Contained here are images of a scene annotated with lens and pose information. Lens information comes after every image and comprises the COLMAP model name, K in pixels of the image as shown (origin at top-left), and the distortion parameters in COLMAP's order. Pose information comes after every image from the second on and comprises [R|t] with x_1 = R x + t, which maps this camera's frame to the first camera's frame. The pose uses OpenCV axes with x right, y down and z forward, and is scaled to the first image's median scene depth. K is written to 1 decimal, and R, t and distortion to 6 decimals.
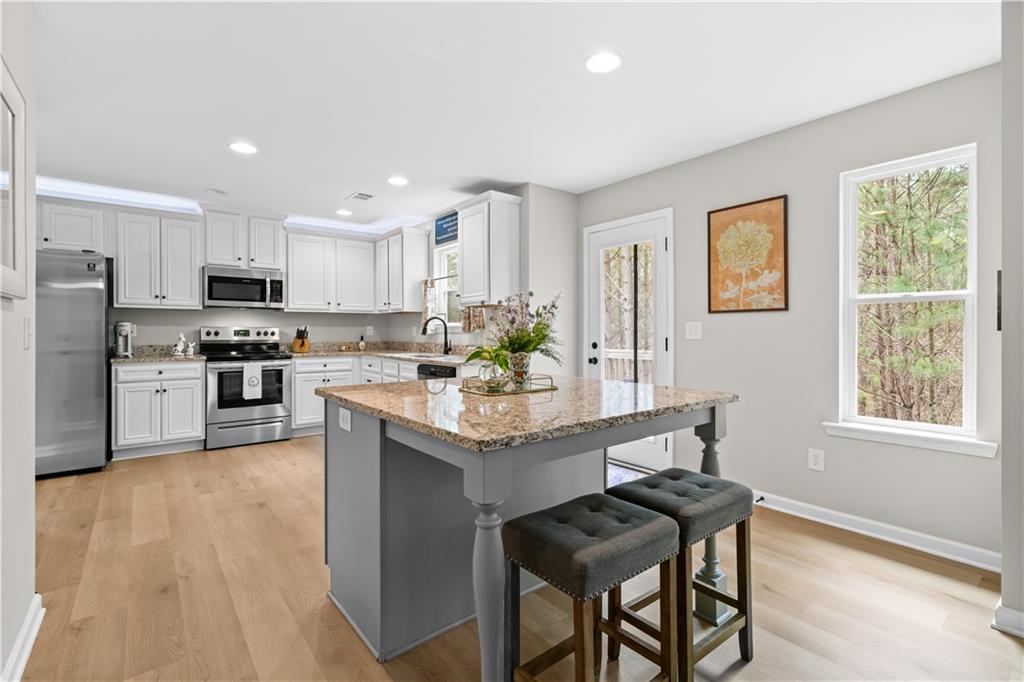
lens RADIAL K [[470.2, 0, 511.6], [0, 470.2, 333.4], [0, 0, 1]] dist [0.002508, 0.000360]
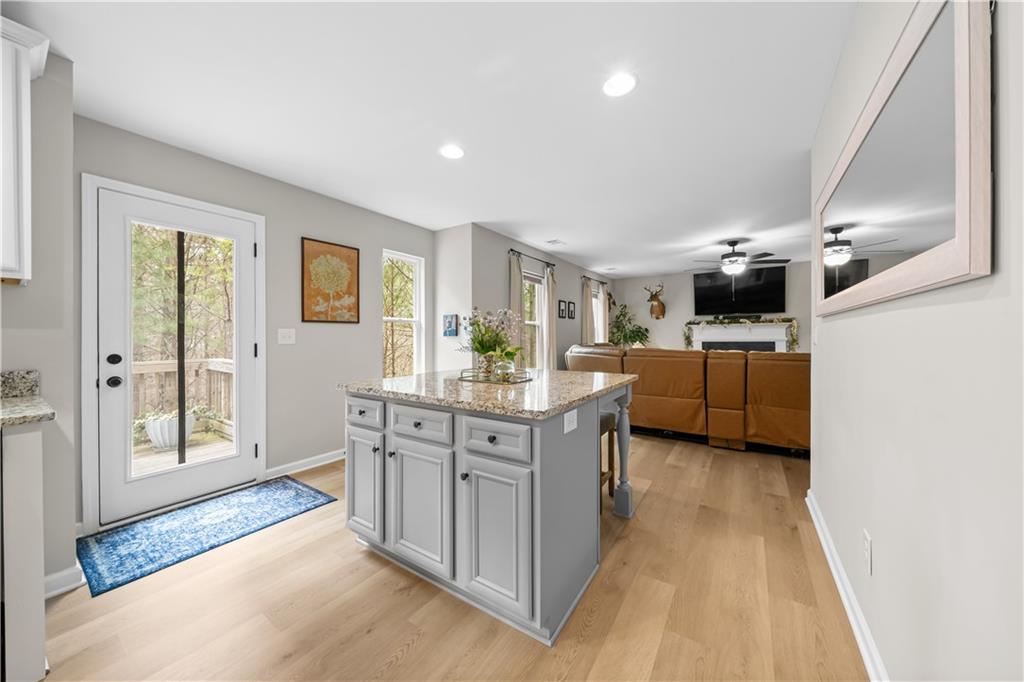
lens RADIAL K [[350.0, 0, 510.3], [0, 350.0, 340.3], [0, 0, 1]] dist [-0.000185, 0.000011]
pose [[-0.299857, -0.010167, 0.953930, -0.414241], [0.009635, 0.999860, 0.013685, -0.002321], [-0.953936, 0.013294, -0.299717, 0.538114]]
